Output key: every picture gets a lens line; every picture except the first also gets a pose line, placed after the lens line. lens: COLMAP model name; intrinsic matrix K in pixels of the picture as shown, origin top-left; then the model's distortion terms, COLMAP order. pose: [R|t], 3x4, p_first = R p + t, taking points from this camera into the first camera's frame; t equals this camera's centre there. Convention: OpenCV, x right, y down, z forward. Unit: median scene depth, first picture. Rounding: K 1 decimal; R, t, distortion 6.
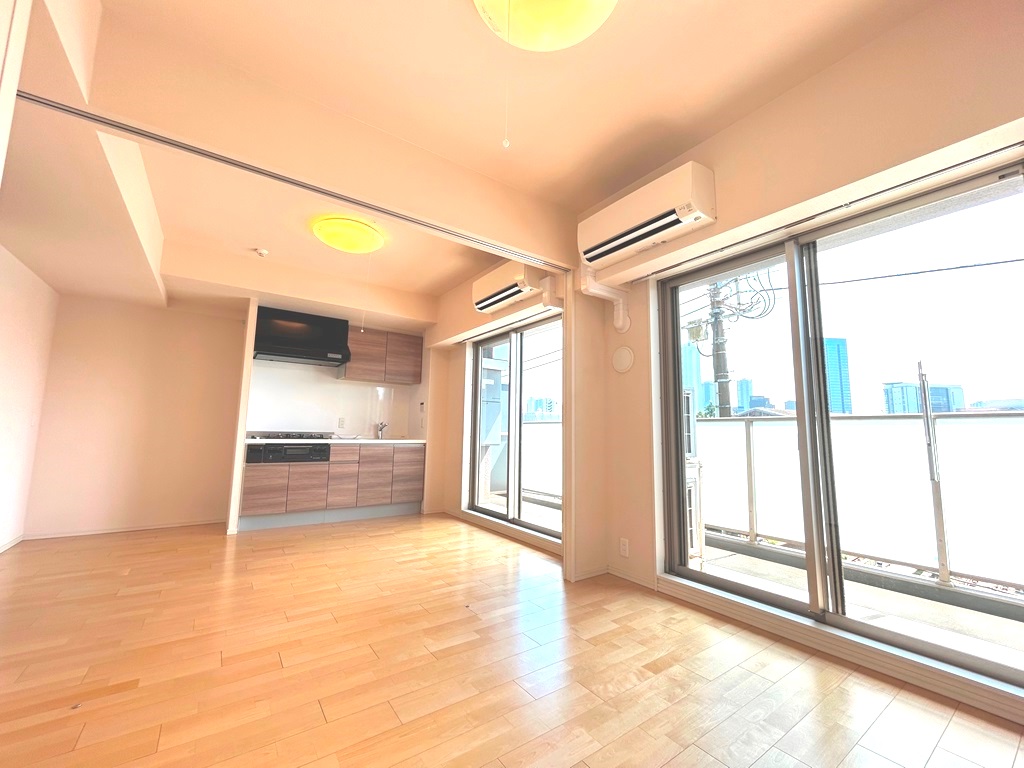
lens RADIAL K [[415.4, 0, 509.2], [0, 415.4, 382.8], [0, 0, 1]] dist [0.001855, -0.000115]
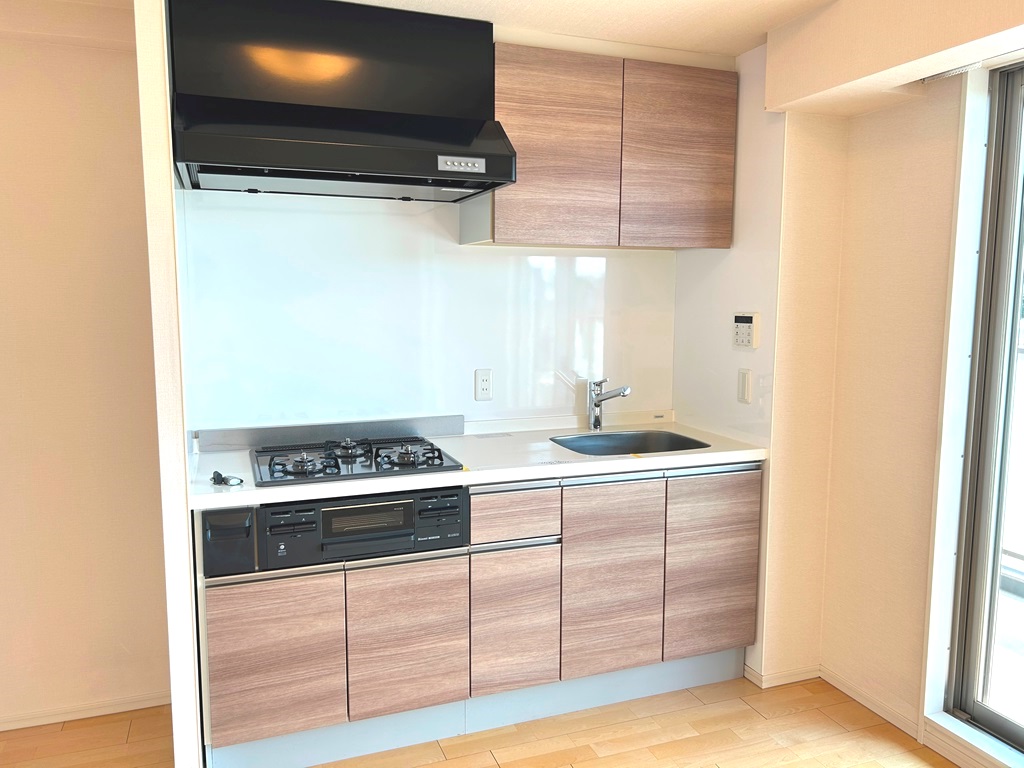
lens RADIAL K [[785.3, 0, 515.8], [0, 785.3, 386.2], [0, 0, 1]] dist [0.024724, -0.039066]
pose [[0.969857, 0.016571, -0.243110, -0.261099], [0.040852, 0.972507, 0.229262, -0.040288], [0.240225, -0.232282, 0.942516, 0.500688]]
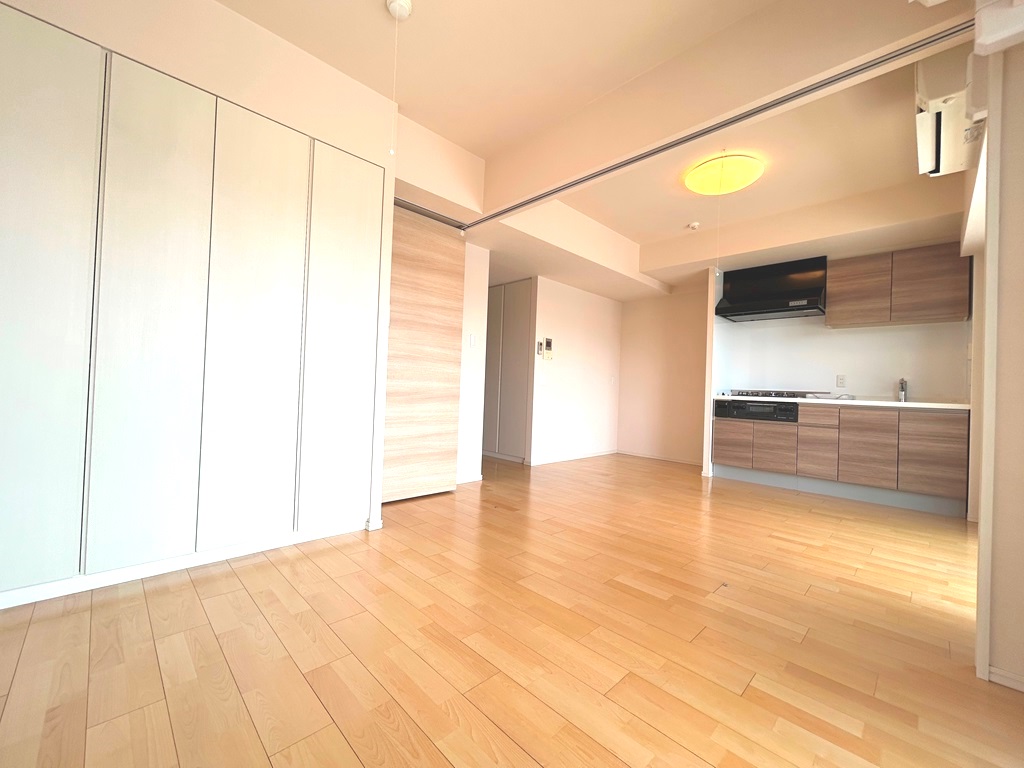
lens RADIAL K [[415.4, 0, 516.5], [0, 415.4, 383.7], [0, 0, 1]] dist [0.001855, -0.000115]
pose [[0.170317, -0.024204, -0.985092, 0.328639], [0.084594, 0.996367, -0.009855, 0.061545], [0.981752, -0.081654, 0.171745, 0.254403]]
